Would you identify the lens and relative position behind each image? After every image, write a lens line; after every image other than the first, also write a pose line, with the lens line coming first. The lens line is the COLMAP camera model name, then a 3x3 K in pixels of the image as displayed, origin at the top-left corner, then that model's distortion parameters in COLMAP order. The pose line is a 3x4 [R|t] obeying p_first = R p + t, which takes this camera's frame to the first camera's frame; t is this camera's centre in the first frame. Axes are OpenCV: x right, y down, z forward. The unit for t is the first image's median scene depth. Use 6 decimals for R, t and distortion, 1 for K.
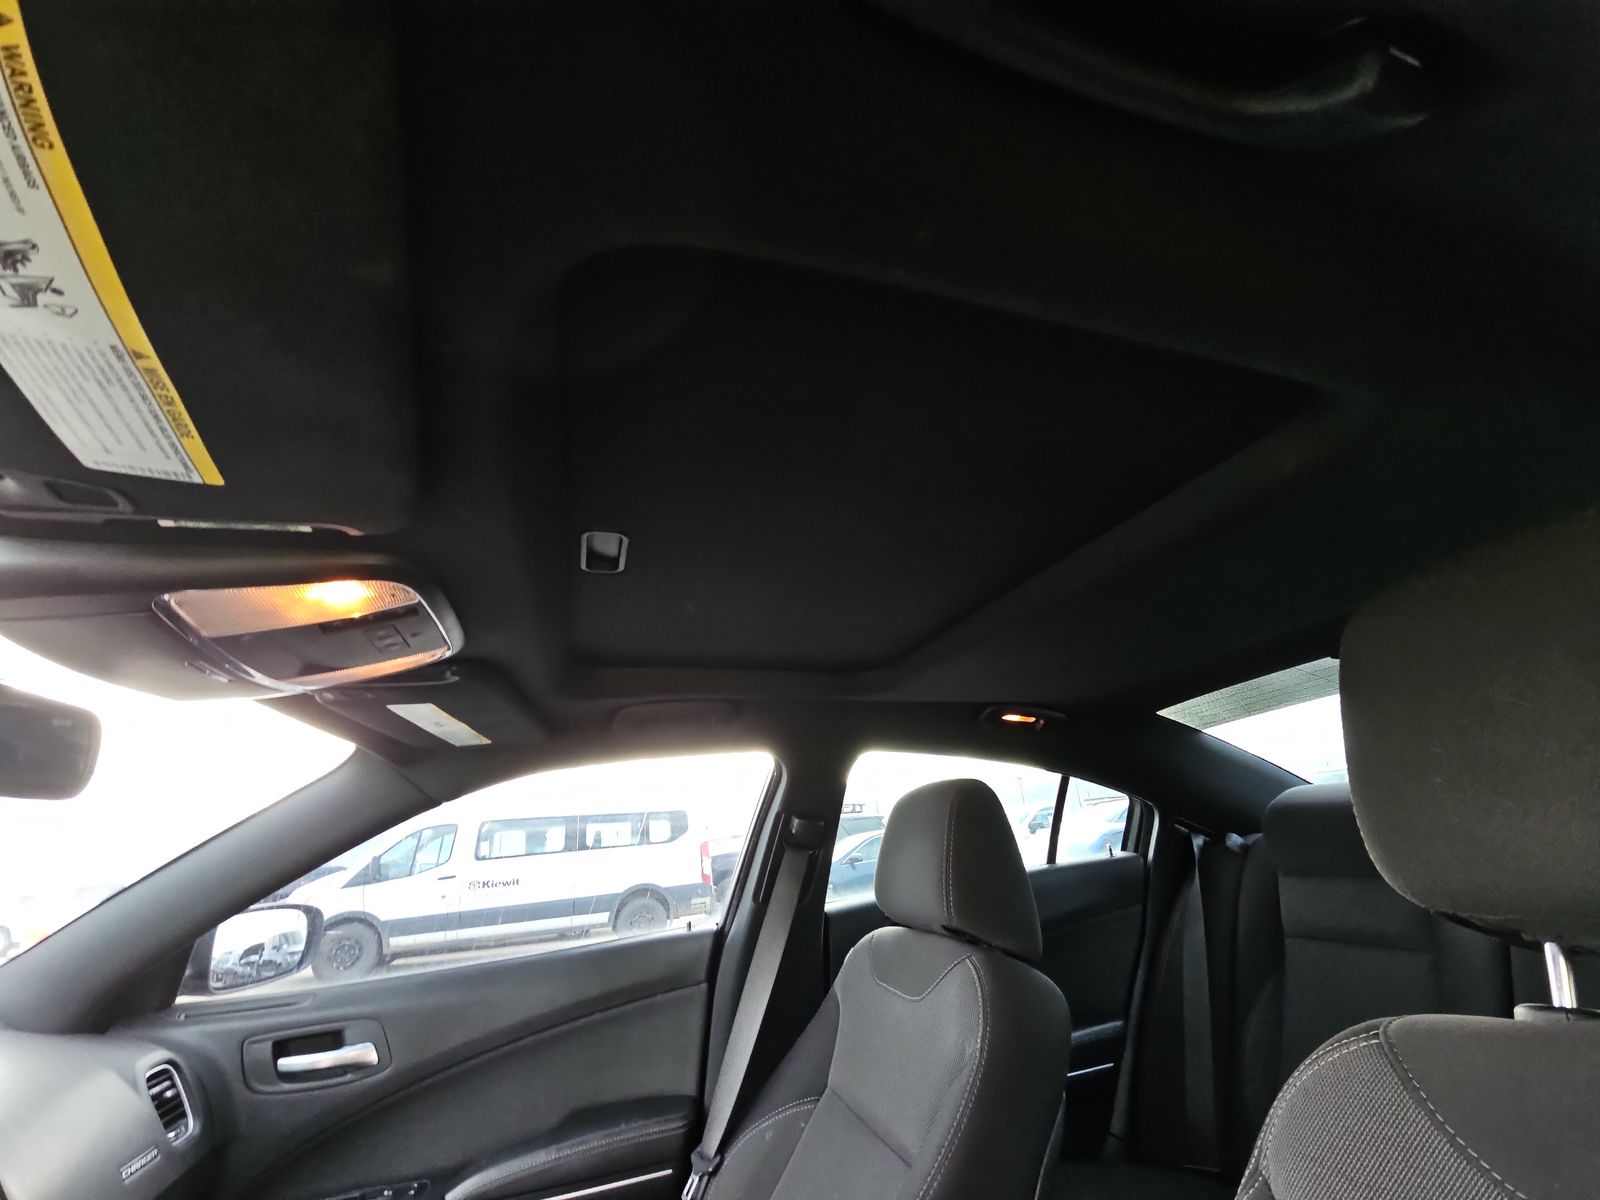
lens RADIAL K [[647.5, 0, 806.4], [0, 647.5, 610.5], [0, 0, 1]] dist [0.012108, -0.009552]
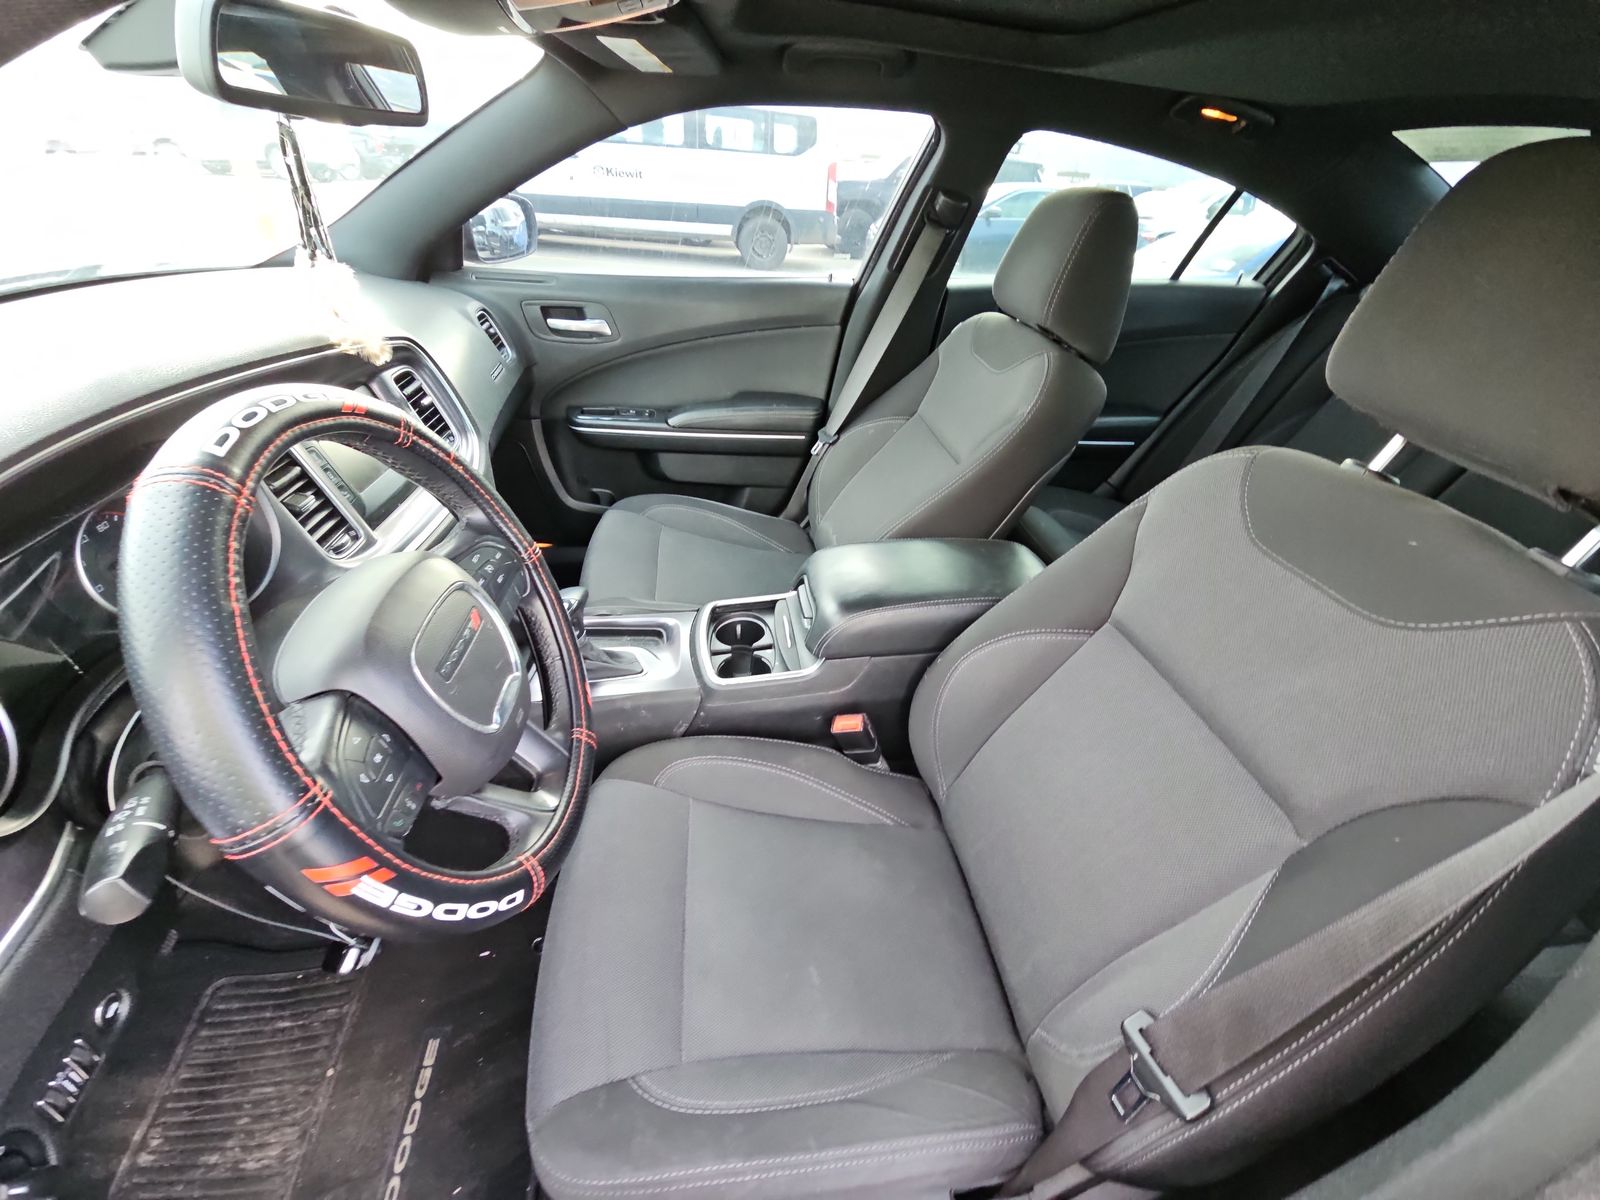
lens RADIAL K [[647.5, 0, 806.4], [0, 647.5, 610.5], [0, 0, 1]] dist [0.012108, -0.009552]
pose [[0.973159, 0.222700, -0.058023, -0.019876], [-0.083626, 0.577093, 0.812386, -0.127115], [0.214403, -0.785728, 0.580226, -0.182133]]
